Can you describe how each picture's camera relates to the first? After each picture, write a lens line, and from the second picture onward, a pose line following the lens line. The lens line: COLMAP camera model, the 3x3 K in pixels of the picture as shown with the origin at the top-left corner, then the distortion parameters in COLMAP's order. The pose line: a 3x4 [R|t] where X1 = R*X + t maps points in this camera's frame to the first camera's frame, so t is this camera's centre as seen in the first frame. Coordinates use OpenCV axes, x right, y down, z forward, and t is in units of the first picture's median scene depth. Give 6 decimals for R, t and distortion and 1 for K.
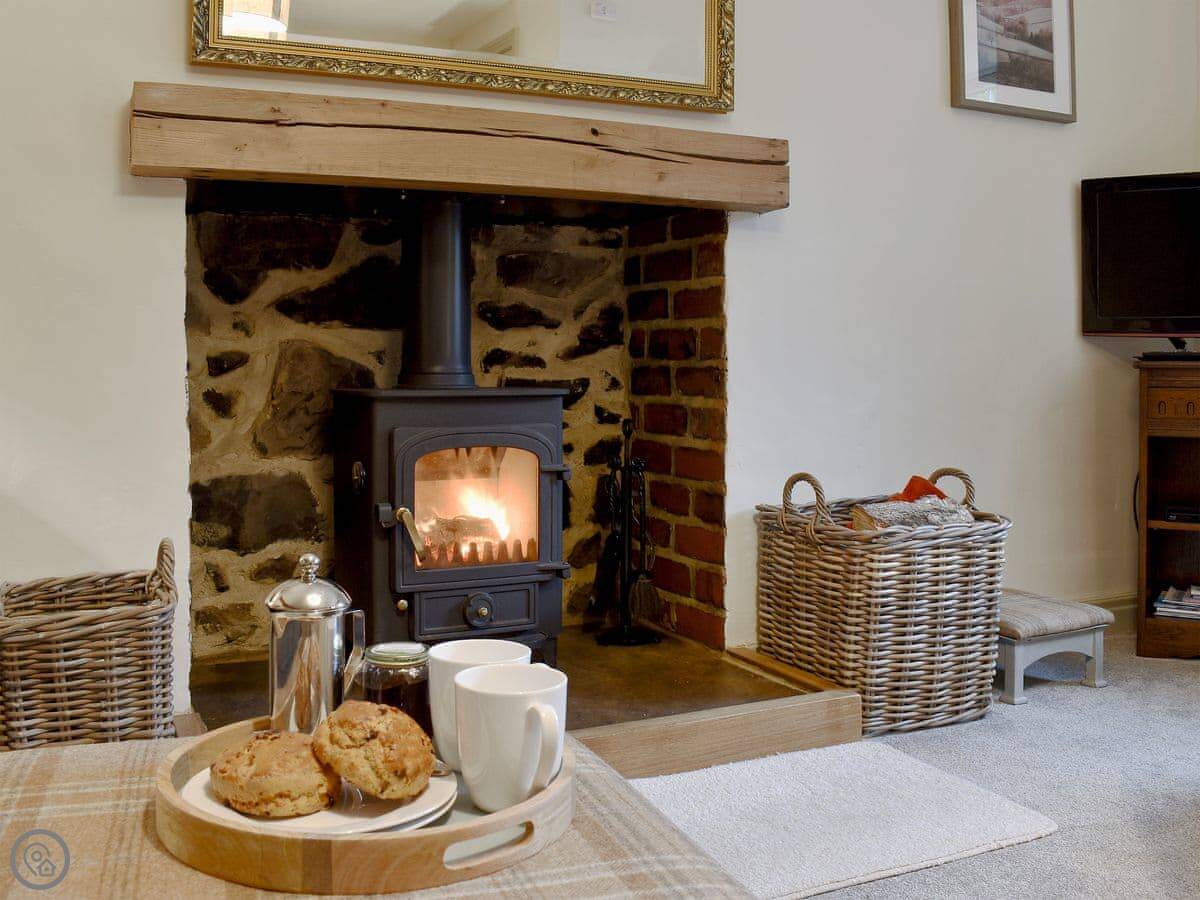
lens RADIAL K [[1090.3, 0, 554.0], [0, 1090.3, 372.3], [0, 0, 1]] dist [-0.085096, -0.000577]
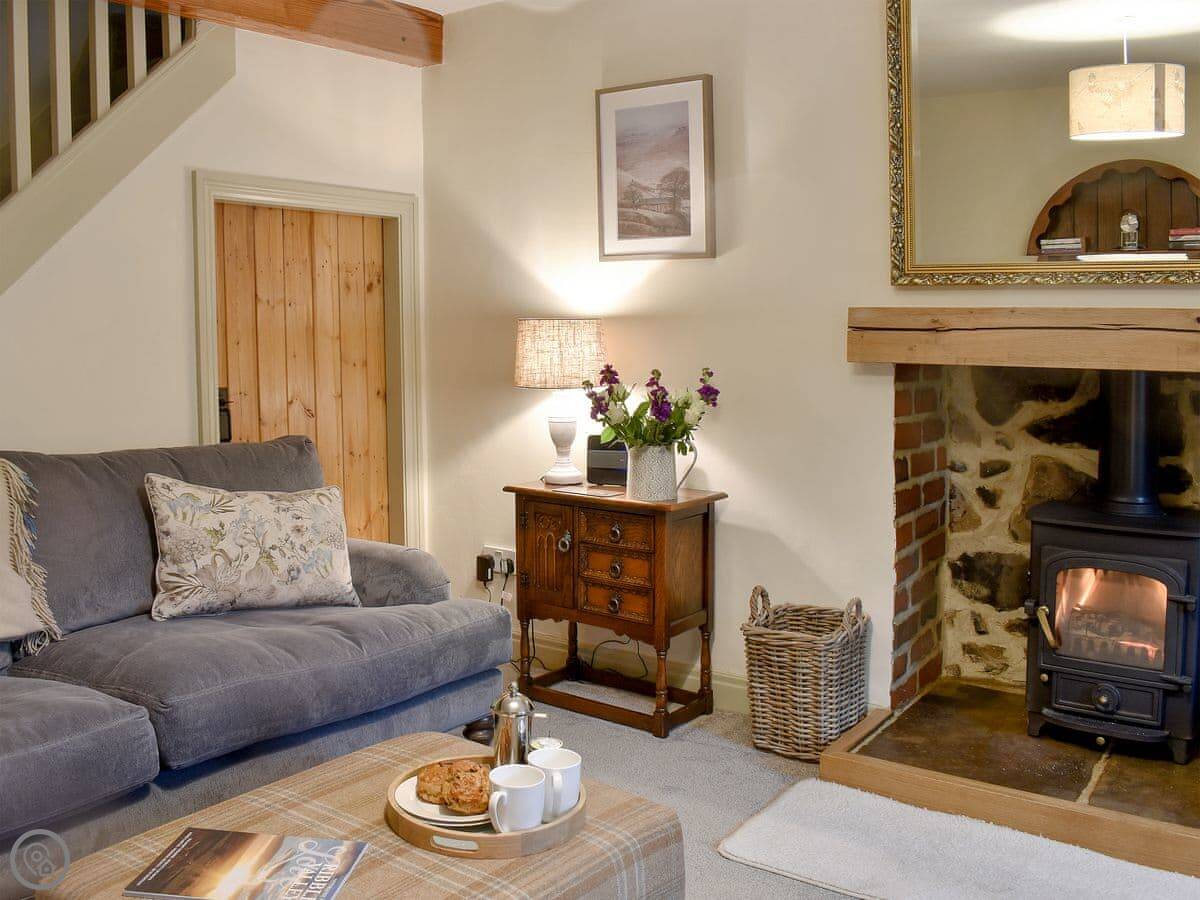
lens RADIAL K [[1114.5, 0, 593.0], [0, 1114.5, 451.8], [0, 0, 1]] dist [-0.086235, -0.000057]
pose [[0.512873, 0.103427, -0.852211, 0.605450], [-0.010248, 0.993383, 0.114392, -0.180814], [0.858403, -0.049935, 0.510539, -0.118878]]
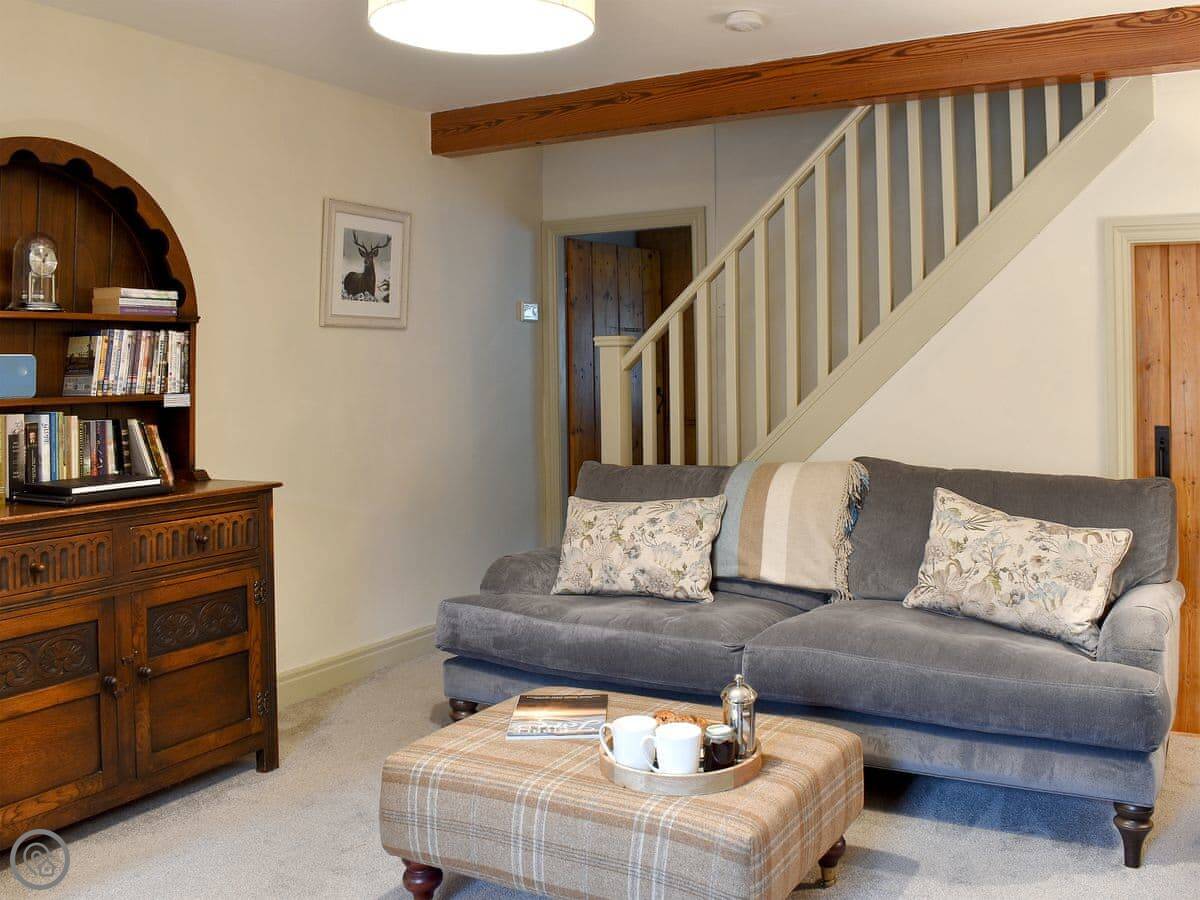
lens RADIAL K [[1090.3, 0, 640.5], [0, 1090.3, 447.3], [0, 0, 1]] dist [-0.150924, -0.000737]
pose [[-0.766674, 0.057992, -0.639412, 0.534983], [0.006741, 0.996585, 0.082304, -0.184821], [0.642001, 0.058790, -0.764447, 0.824478]]
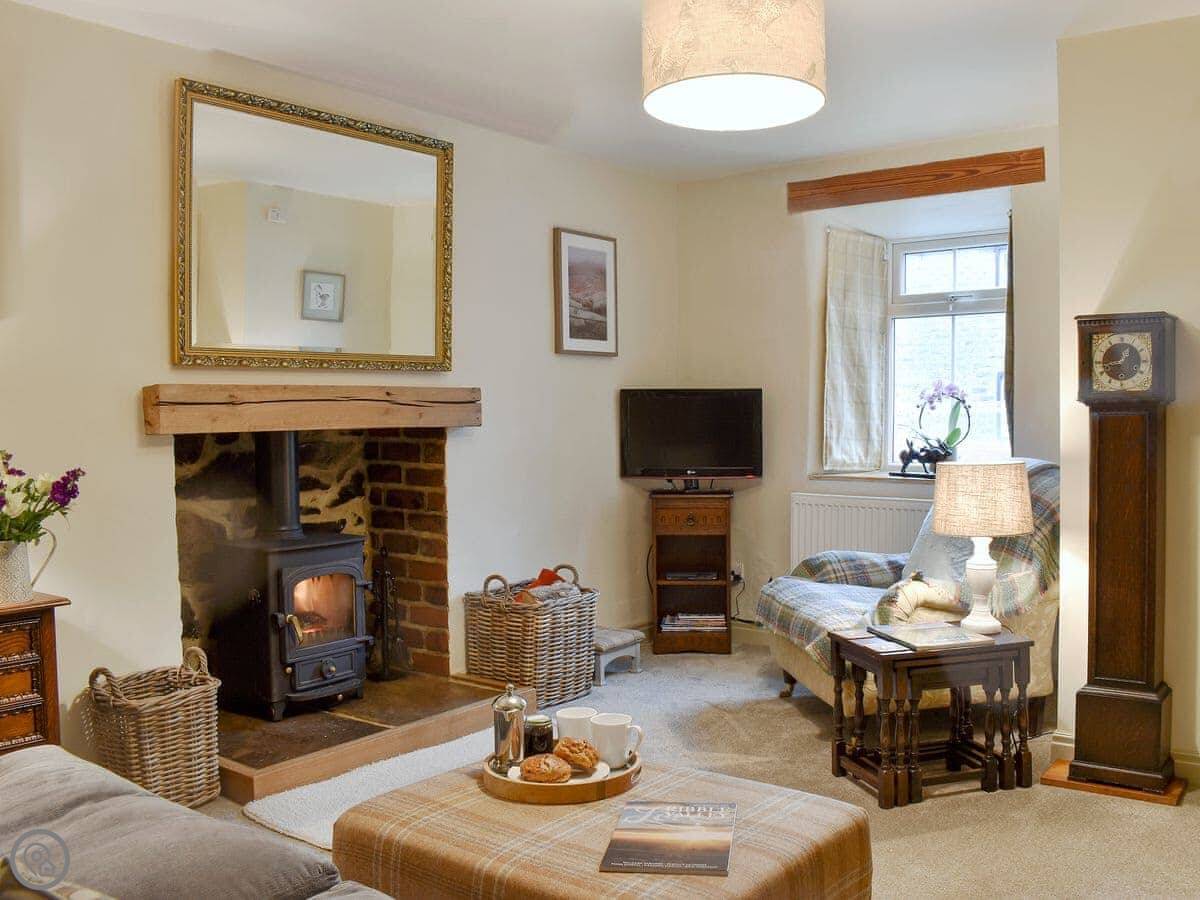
lens RADIAL K [[1090.3, 0, 640.5], [0, 1090.3, 447.3], [0, 0, 1]] dist [-0.150924, -0.000737]
pose [[0.857775, -0.026766, 0.513328, -0.445826], [0.009474, 0.999297, 0.036275, -0.167738], [-0.513938, -0.026253, 0.857426, -0.623733]]
